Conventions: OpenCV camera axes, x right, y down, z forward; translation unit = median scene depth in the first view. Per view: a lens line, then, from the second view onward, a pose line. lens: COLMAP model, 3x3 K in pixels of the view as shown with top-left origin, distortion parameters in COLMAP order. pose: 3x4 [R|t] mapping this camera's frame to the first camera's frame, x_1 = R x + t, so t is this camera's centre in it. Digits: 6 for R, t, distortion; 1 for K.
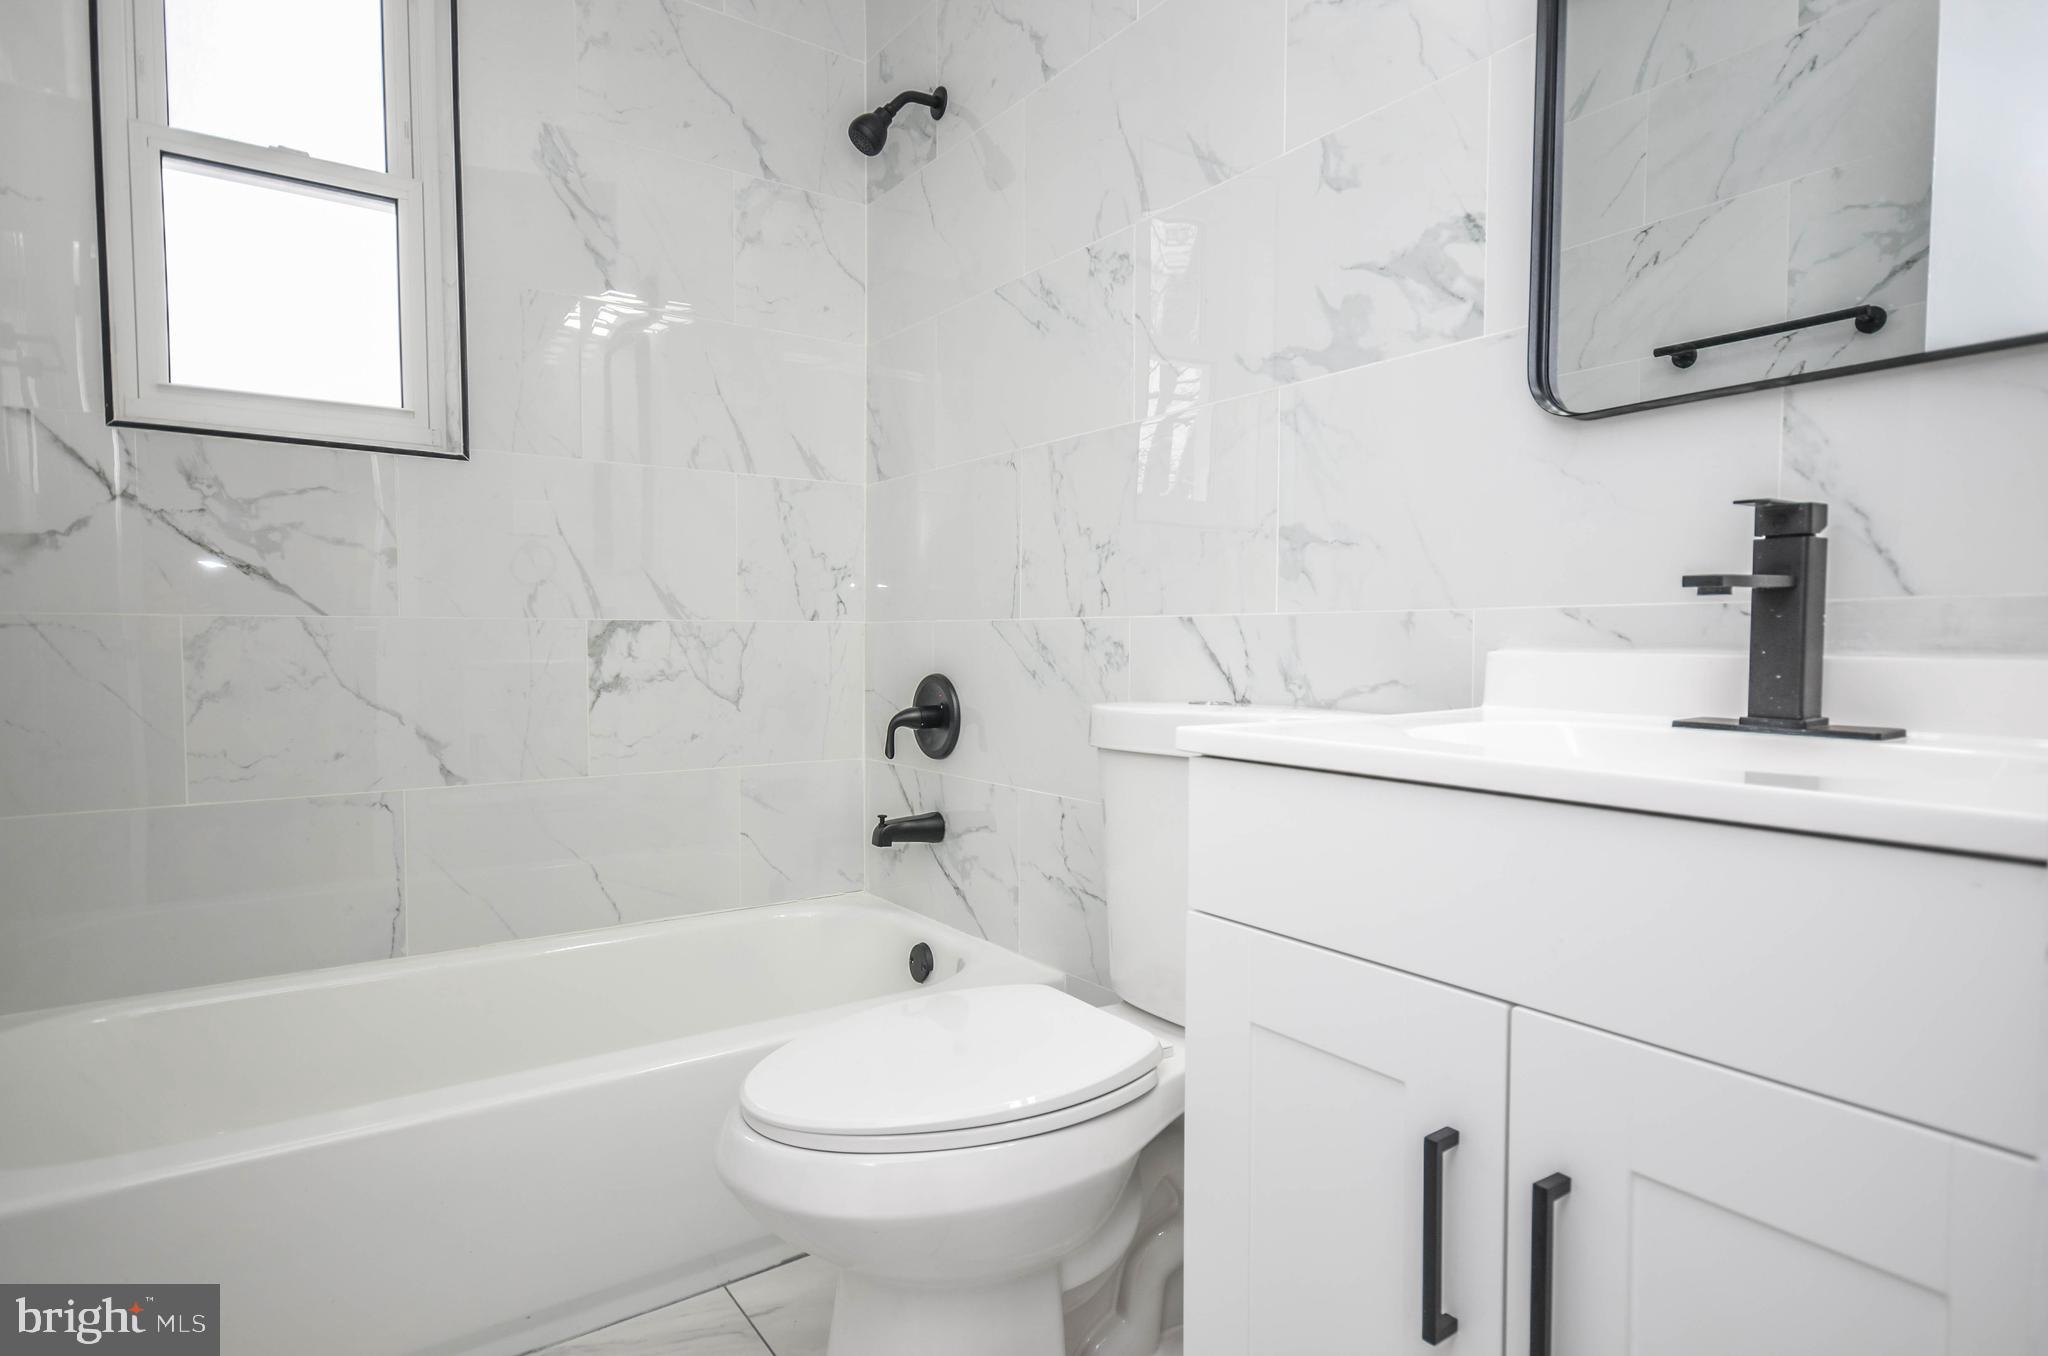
lens RADIAL K [[1108.0, 0, 1048.4], [0, 1108.0, 677.3], [0, 0, 1]] dist [0.001195, 0.008066]
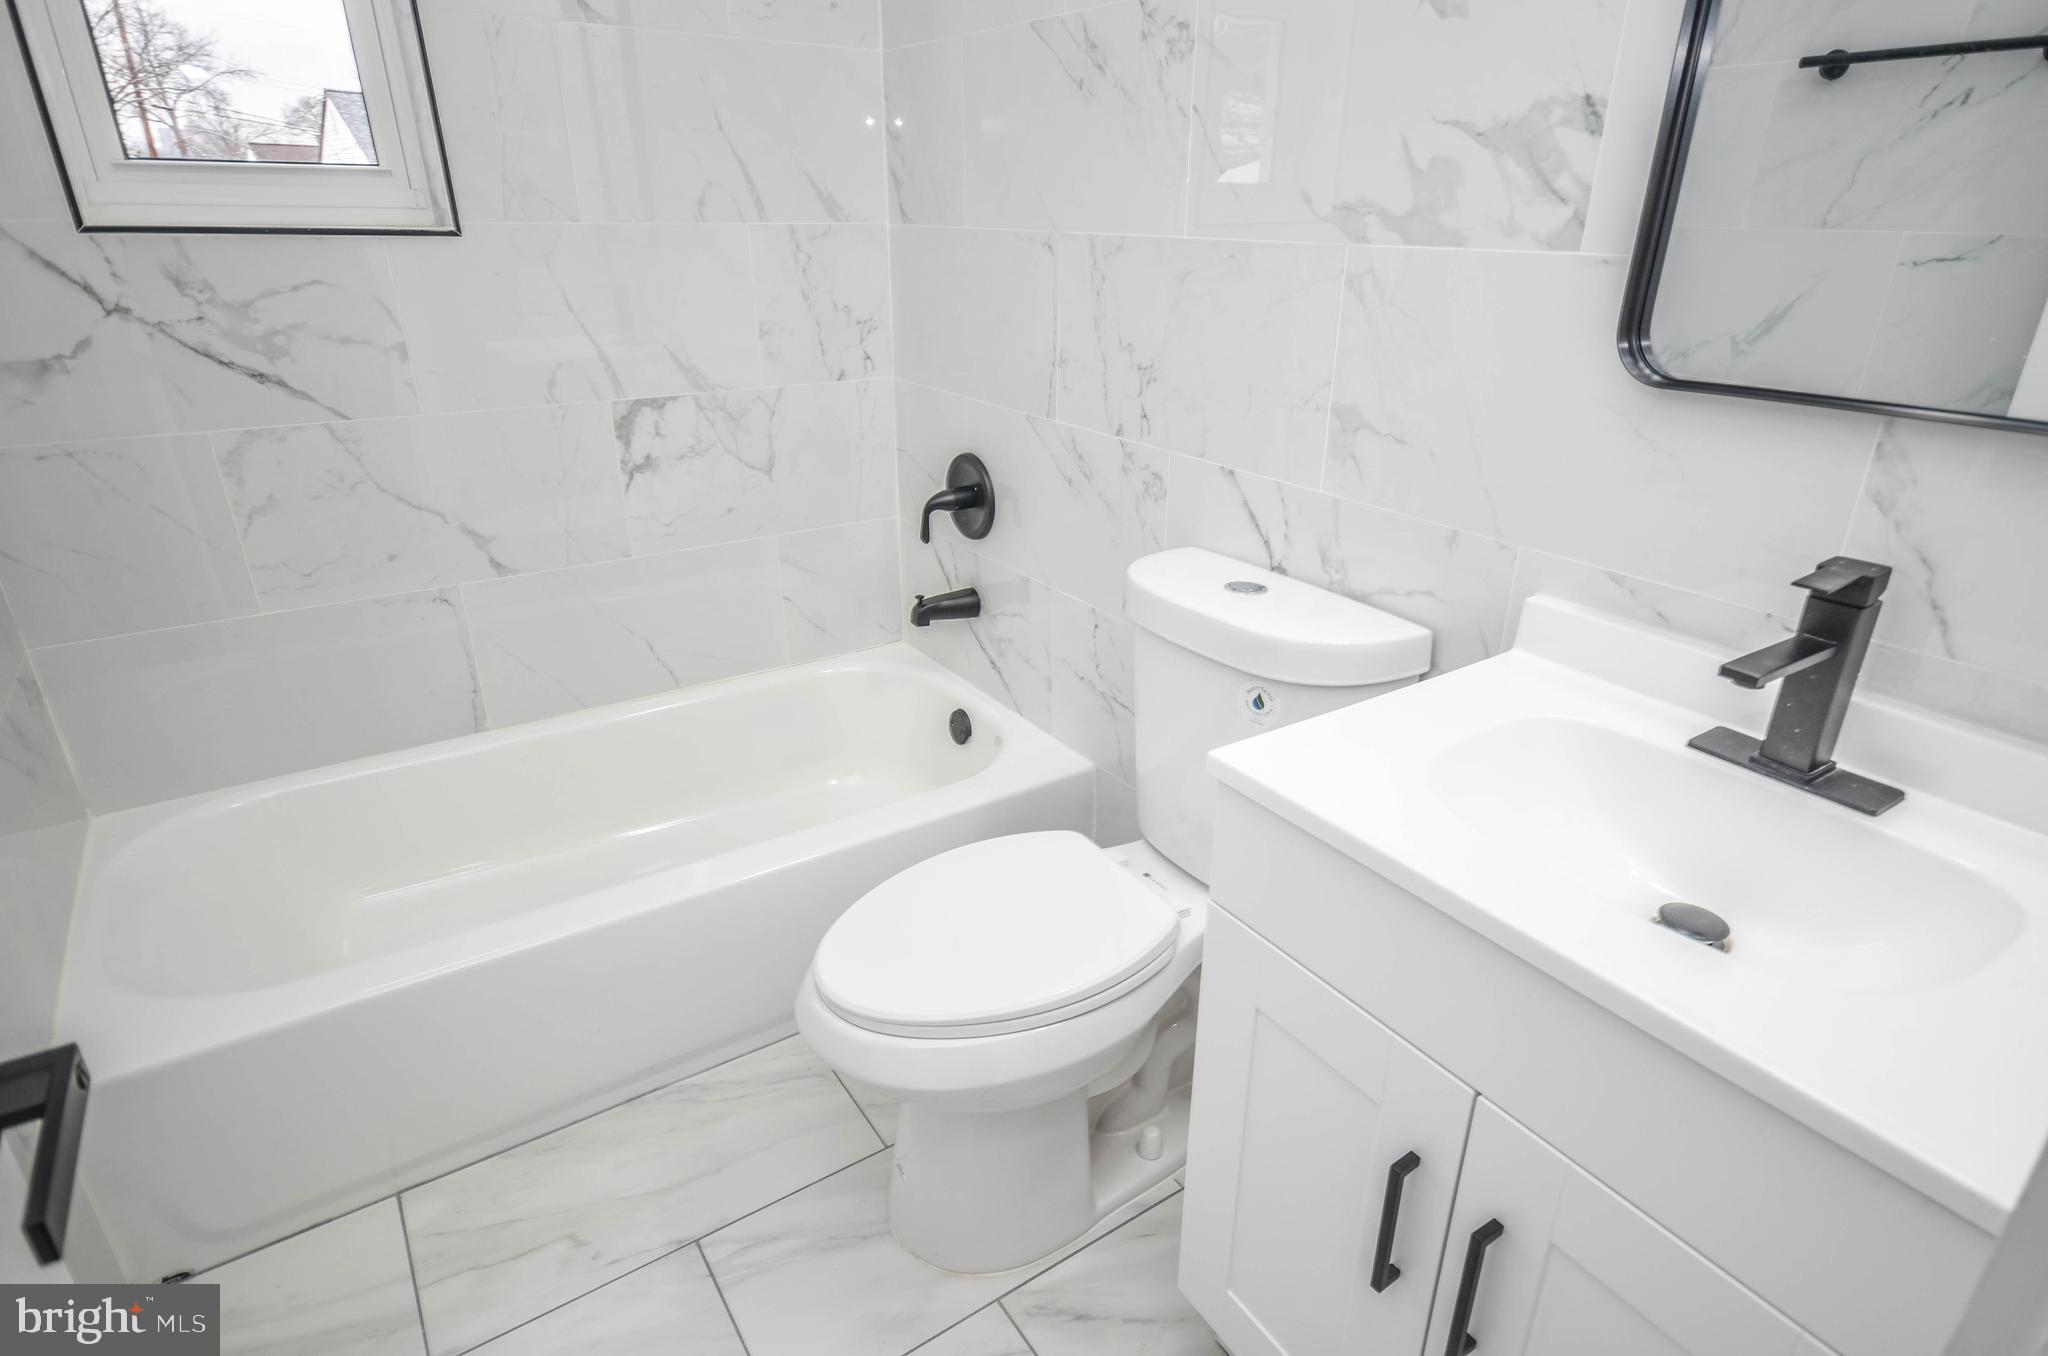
lens RADIAL K [[1106.4, 0, 1049.7], [0, 1106.4, 679.8], [0, 0, 1]] dist [0.003936, 0.001613]
pose [[0.999608, 0.017546, -0.021794, -0.006922], [-0.008530, 0.932961, 0.359877, -0.205320], [0.026647, -0.359550, 0.932745, 0.019900]]
